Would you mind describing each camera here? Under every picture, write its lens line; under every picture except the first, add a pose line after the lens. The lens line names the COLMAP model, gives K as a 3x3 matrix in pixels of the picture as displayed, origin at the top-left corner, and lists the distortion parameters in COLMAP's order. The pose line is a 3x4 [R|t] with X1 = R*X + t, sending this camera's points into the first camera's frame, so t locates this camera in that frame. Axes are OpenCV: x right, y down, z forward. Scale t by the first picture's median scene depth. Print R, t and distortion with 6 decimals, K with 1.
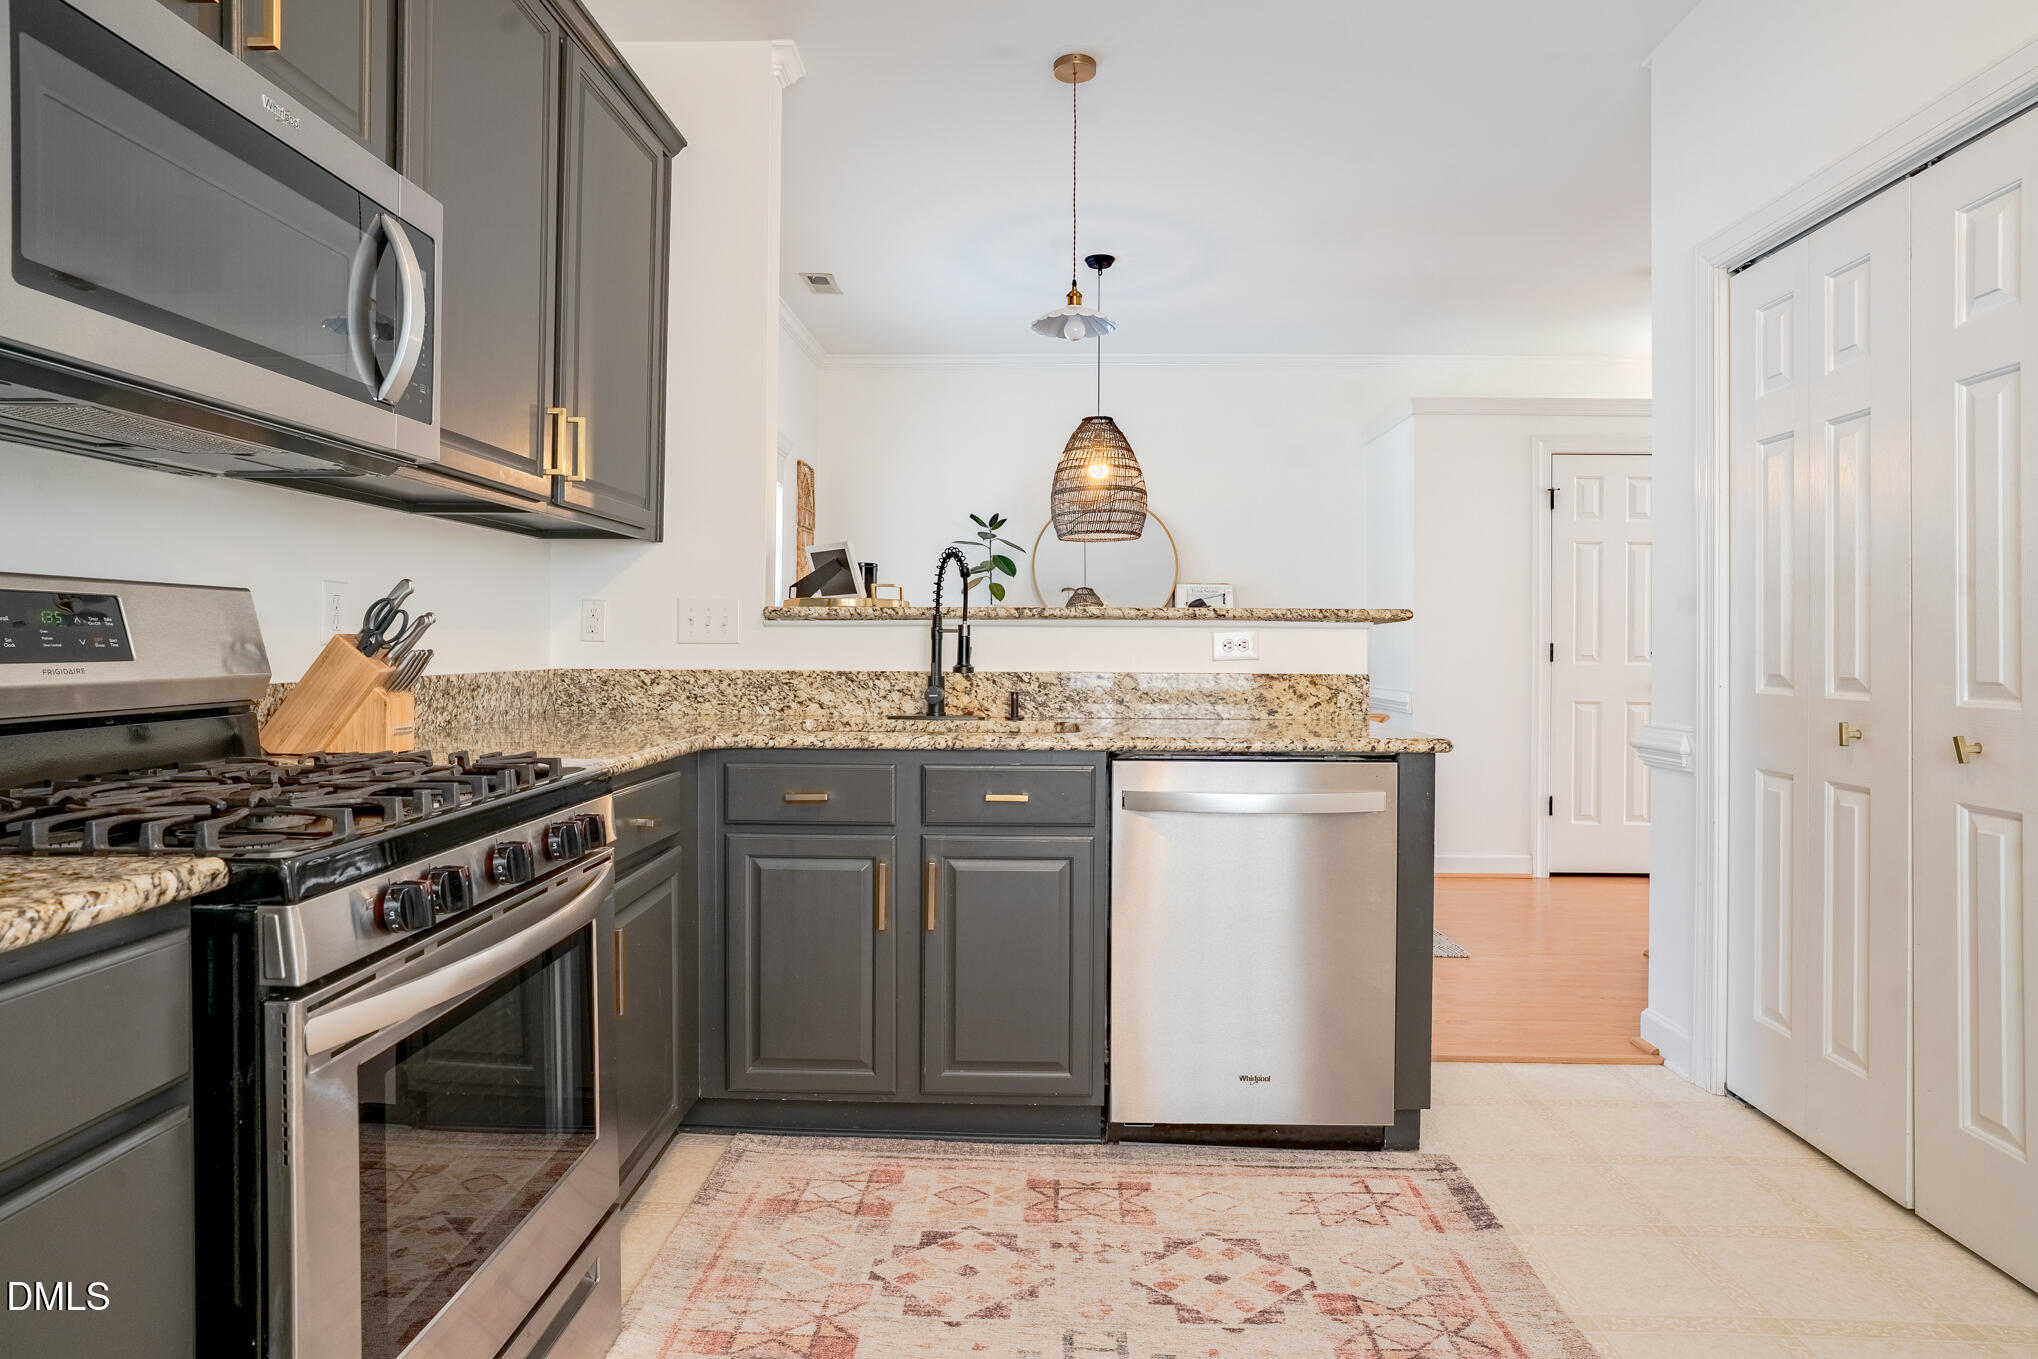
lens RADIAL K [[1165.3, 0, 1014.2], [0, 1165.3, 635.0], [0, 0, 1]] dist [-0.026710, 0.015031]
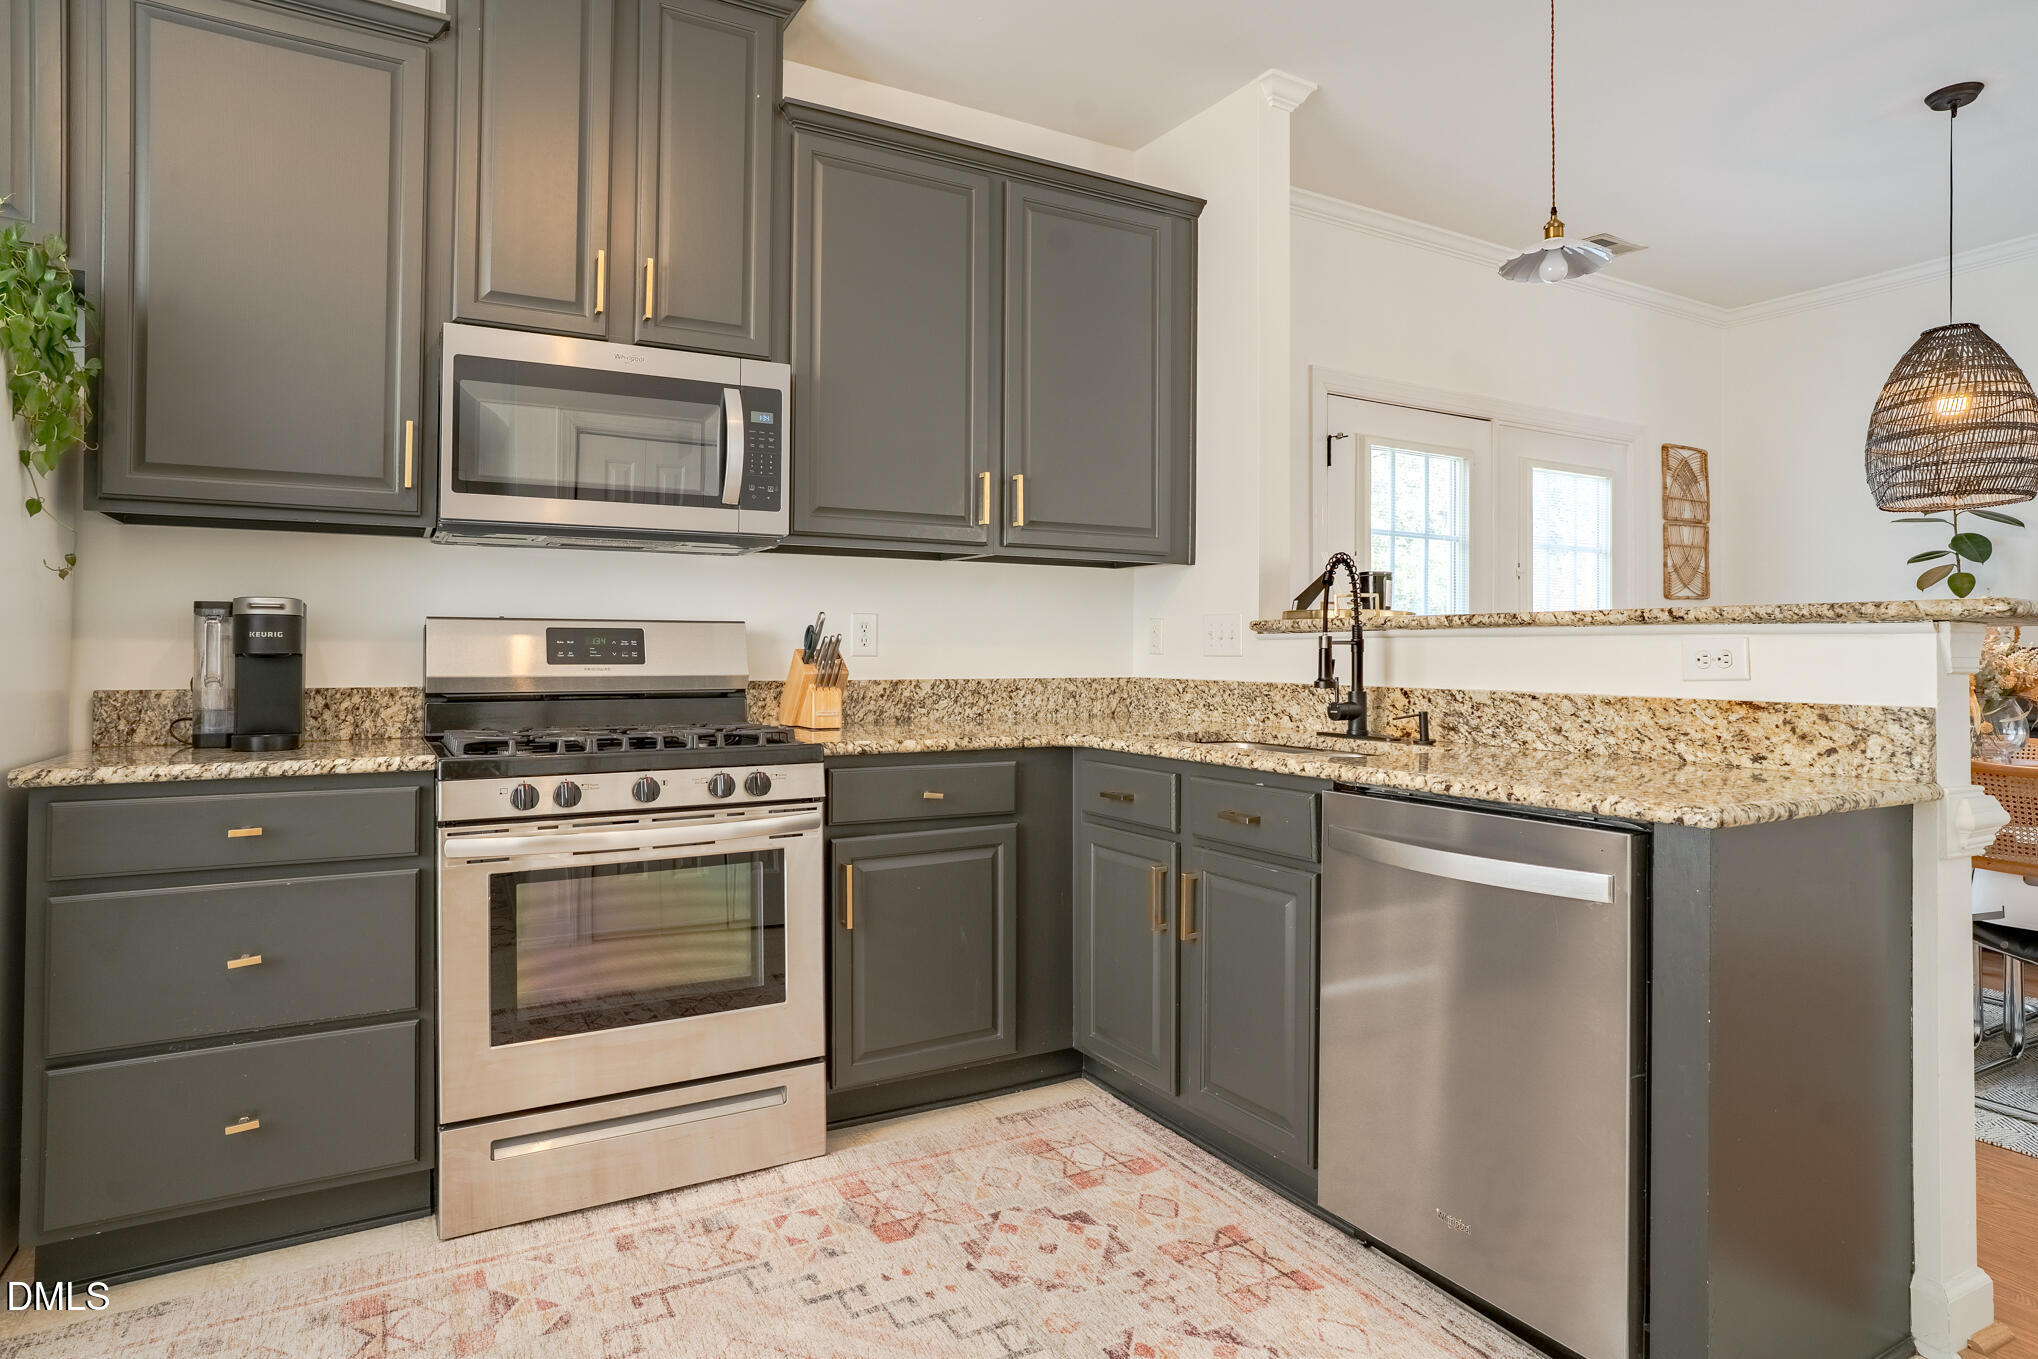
lens RADIAL K [[1165.3, 0, 1000.4], [0, 1165.3, 628.1], [0, 0, 1]] dist [-0.026710, 0.015031]
pose [[0.515920, -0.019783, -0.856408, 0.580449], [0.003871, 0.999777, -0.020763, 0.002999], [0.856628, 0.007396, 0.515882, 0.279498]]
